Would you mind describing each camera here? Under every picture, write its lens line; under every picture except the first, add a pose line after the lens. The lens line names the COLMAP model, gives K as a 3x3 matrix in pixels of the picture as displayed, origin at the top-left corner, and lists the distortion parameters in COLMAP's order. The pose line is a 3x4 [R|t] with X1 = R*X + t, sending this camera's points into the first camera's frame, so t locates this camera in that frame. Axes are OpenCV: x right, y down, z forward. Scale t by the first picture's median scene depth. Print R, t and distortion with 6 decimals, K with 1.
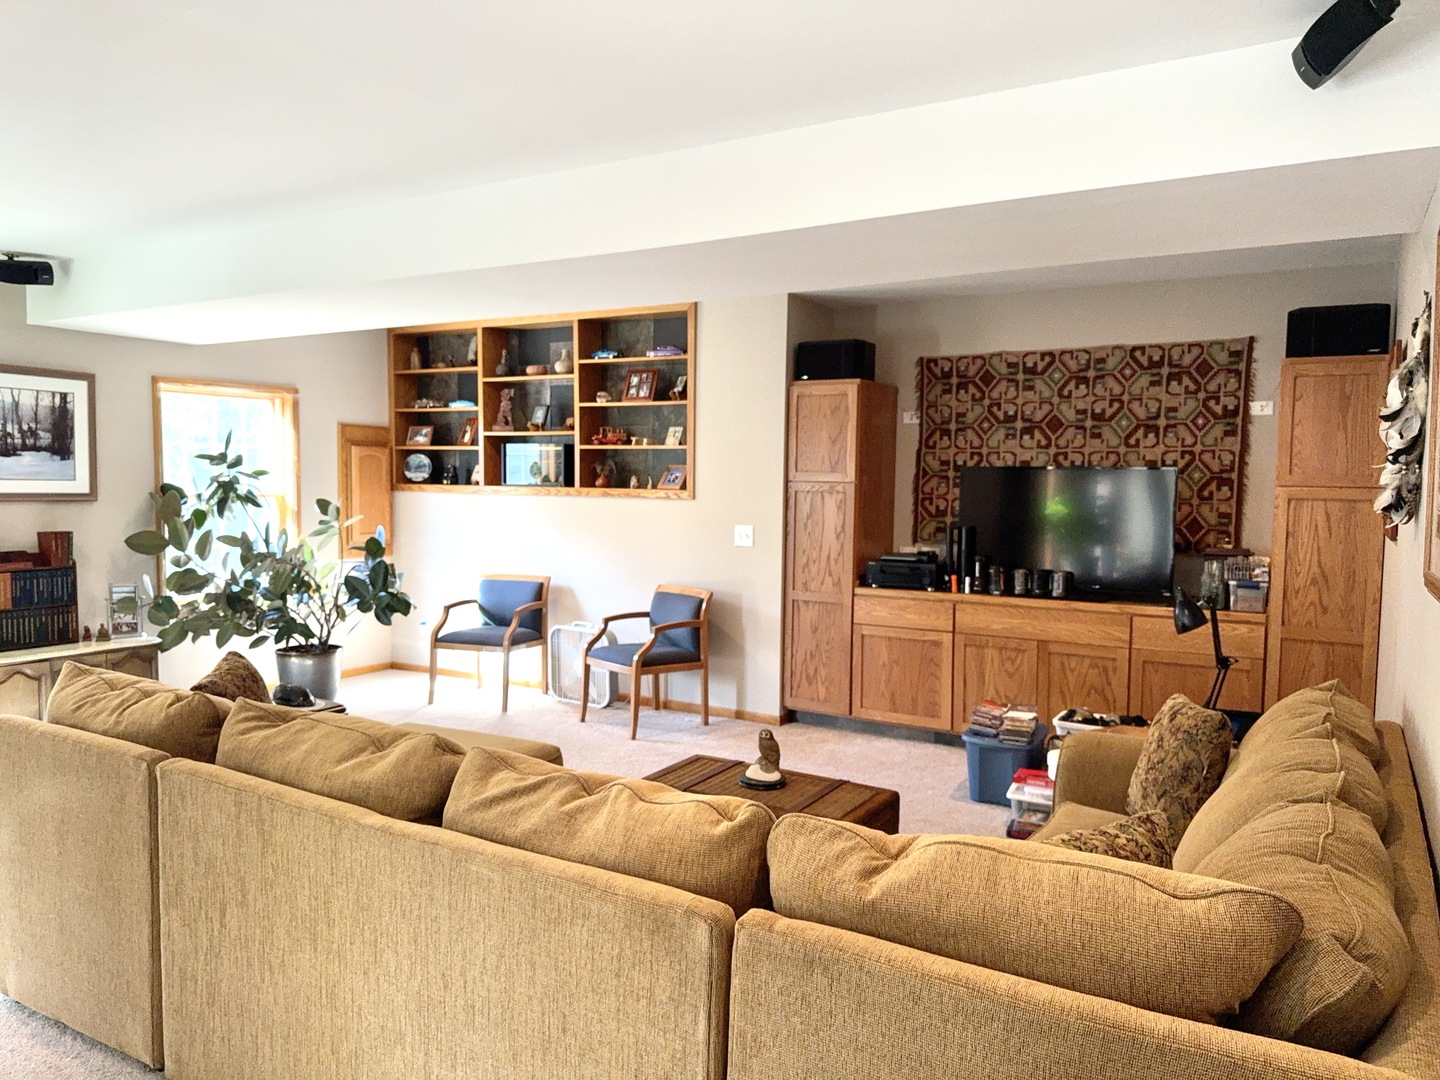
lens RADIAL K [[1020.0, 0, 720.1], [0, 1020.0, 547.6], [0, 0, 1]] dist [0.152848, -0.276019]
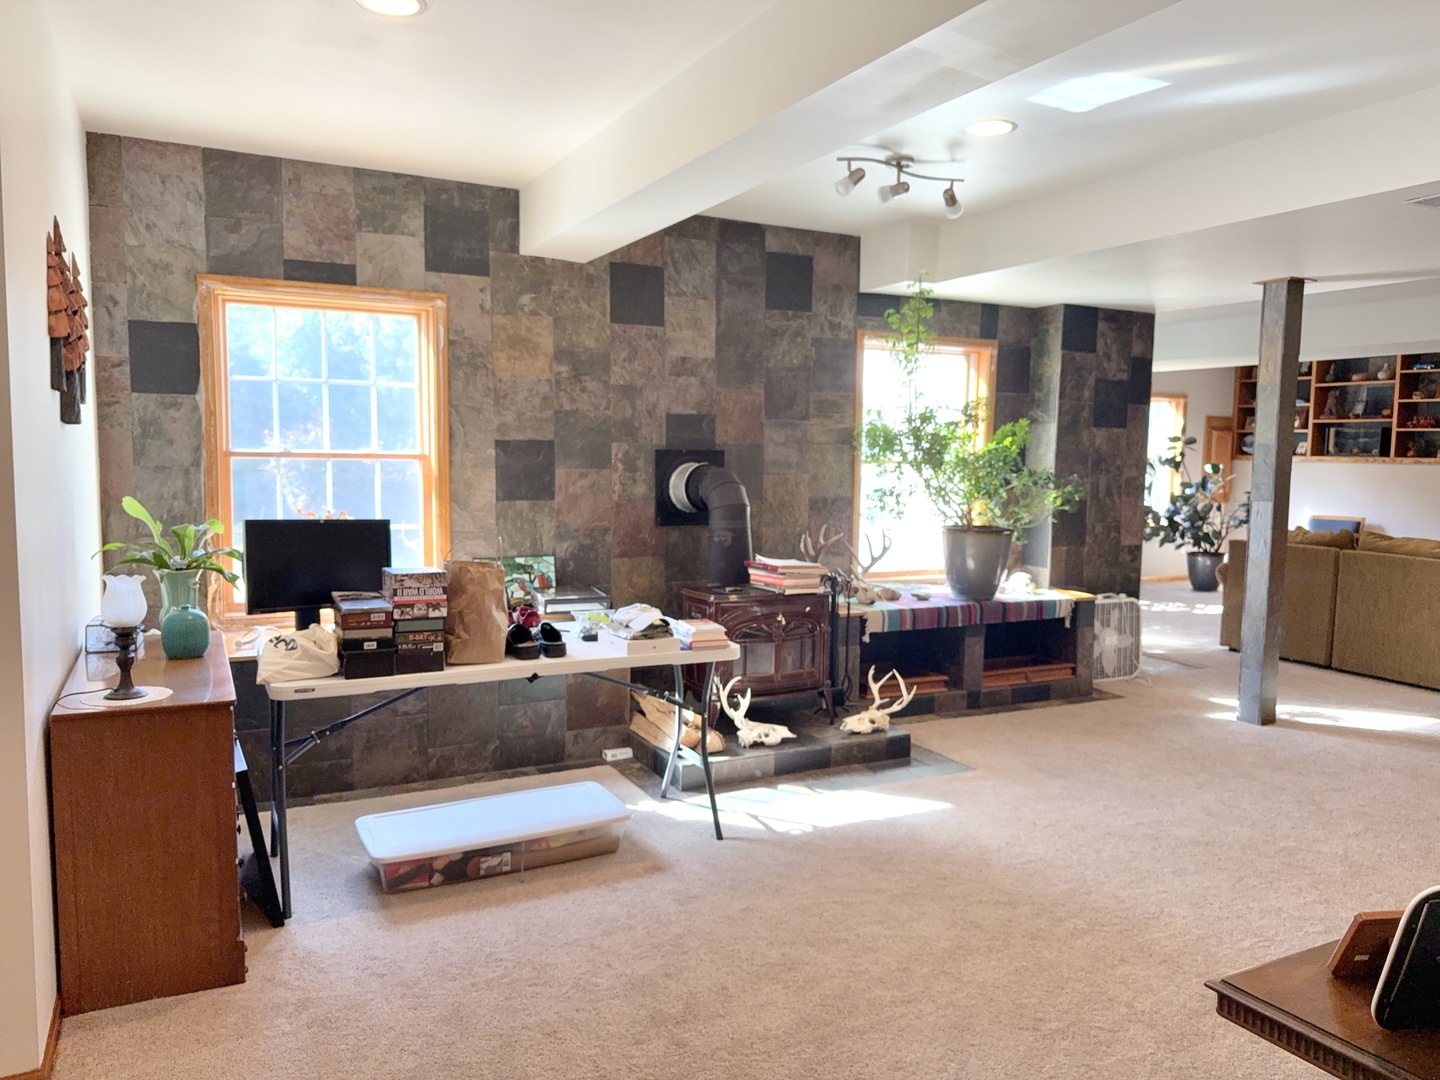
lens RADIAL K [[1049.1, 0, 721.3], [0, 1049.1, 543.9], [0, 0, 1]] dist [0.000260, -0.000187]
pose [[0.853591, 0.047456, -0.518777, -0.199381], [-0.038740, 0.998867, 0.027631, 0.069709], [0.519501, -0.003488, 0.854463, -0.895168]]
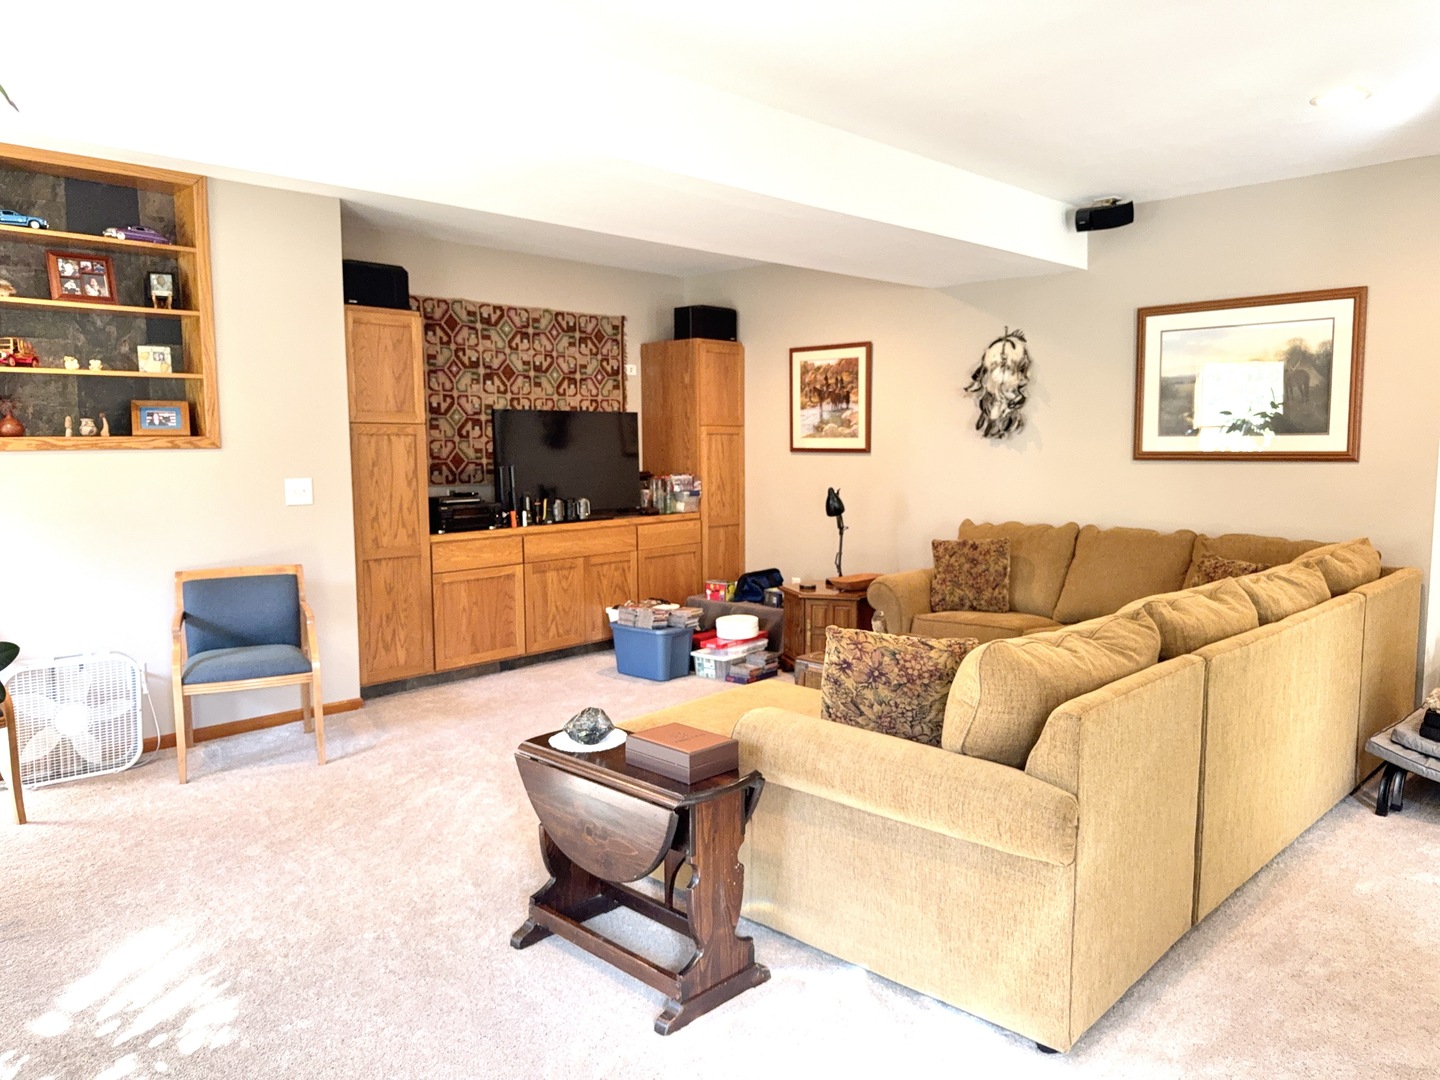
lens RADIAL K [[1021.1, 0, 727.6], [0, 1021.1, 545.4], [0, 0, 1]] dist [0.110206, -0.165388]
pose [[0.233103, -0.117858, 0.965284, -0.711664], [0.074937, 0.991854, 0.103006, -0.029033], [-0.969560, 0.048324, 0.240036, 0.498511]]
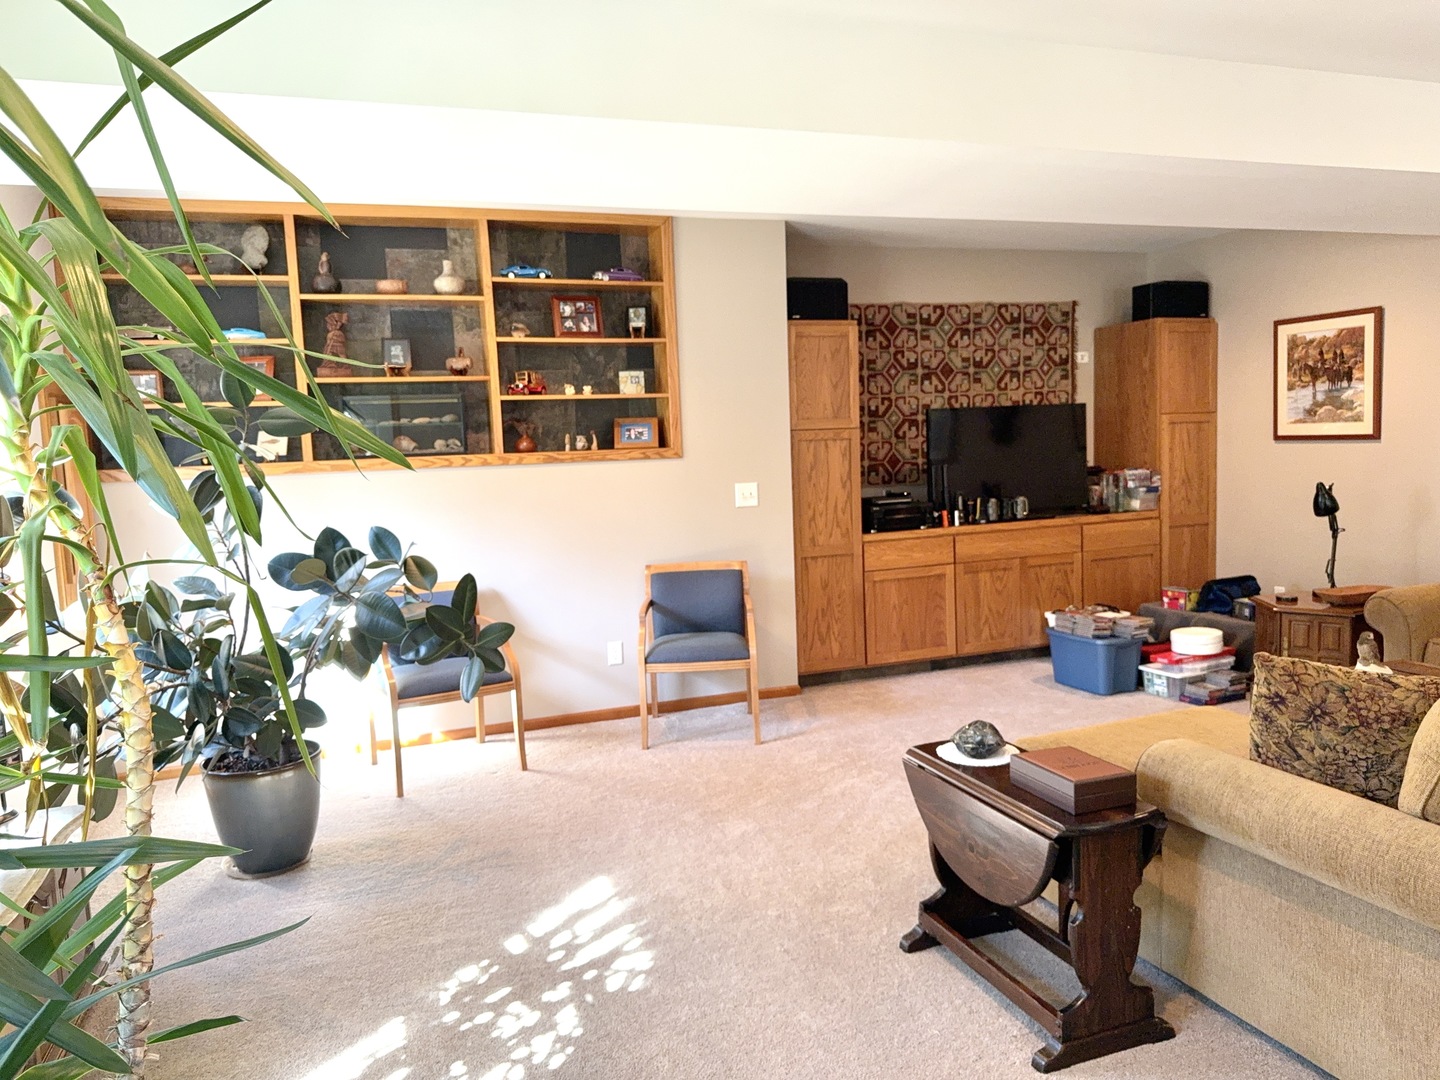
lens RADIAL K [[1020.0, 0, 720.1], [0, 1020.0, 547.6], [0, 0, 1]] dist [0.152848, -0.276019]
pose [[0.636088, -0.118715, 0.762429, -0.695022], [0.100850, 0.992409, 0.070386, -0.031636], [-0.764997, 0.032120, 0.643232, 0.466196]]
